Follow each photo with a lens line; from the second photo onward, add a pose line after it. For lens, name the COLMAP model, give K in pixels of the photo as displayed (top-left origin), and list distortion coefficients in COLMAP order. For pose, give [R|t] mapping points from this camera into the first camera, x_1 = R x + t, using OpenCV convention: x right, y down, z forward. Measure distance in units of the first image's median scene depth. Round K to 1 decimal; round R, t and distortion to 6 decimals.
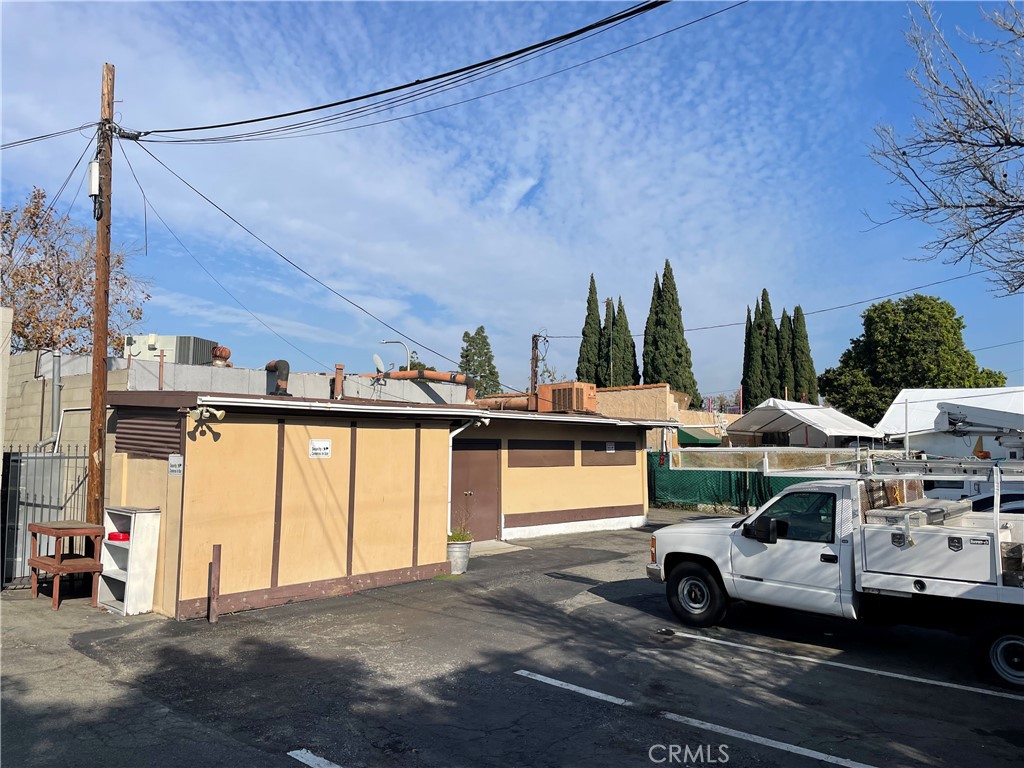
lens RADIAL K [[782.3, 0, 511.8], [0, 782.3, 388.1], [0, 0, 1]] dist [0.038652, -0.010345]
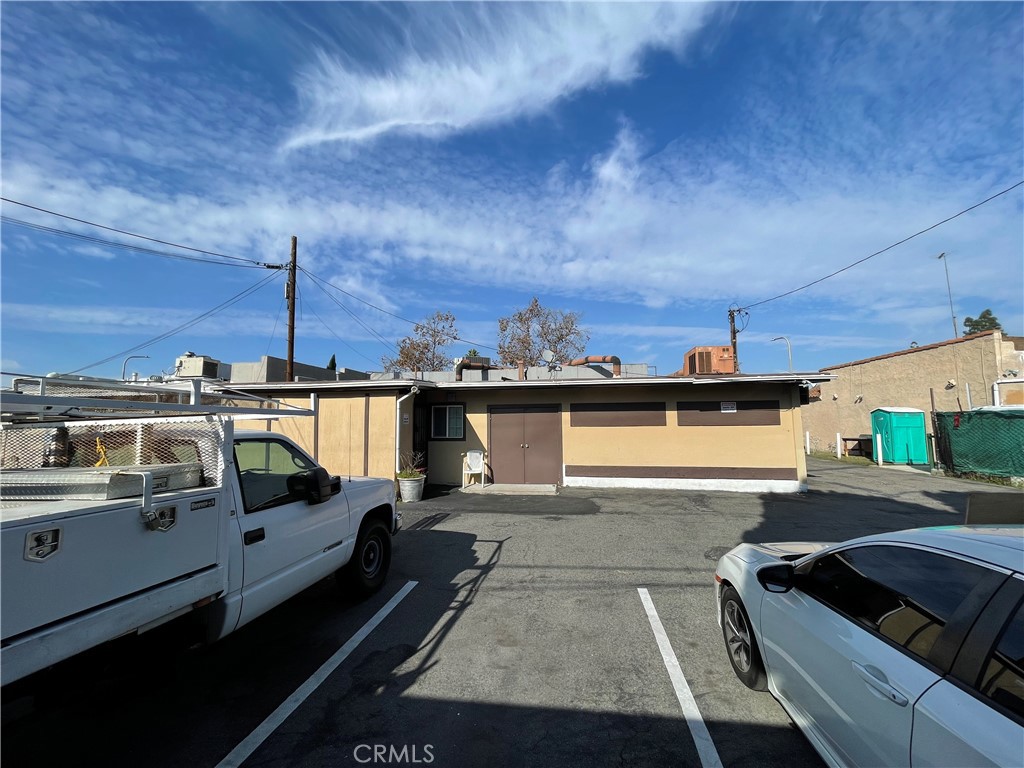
lens RADIAL K [[409.5, 0, 515.3], [0, 409.5, 383.5], [0, 0, 1]] dist [-0.010216, -0.000342]
pose [[0.537489, -0.090725, -0.838376, 0.315997], [0.075765, 0.995370, -0.059140, 0.043138], [0.839860, -0.031733, 0.541874, 0.380558]]
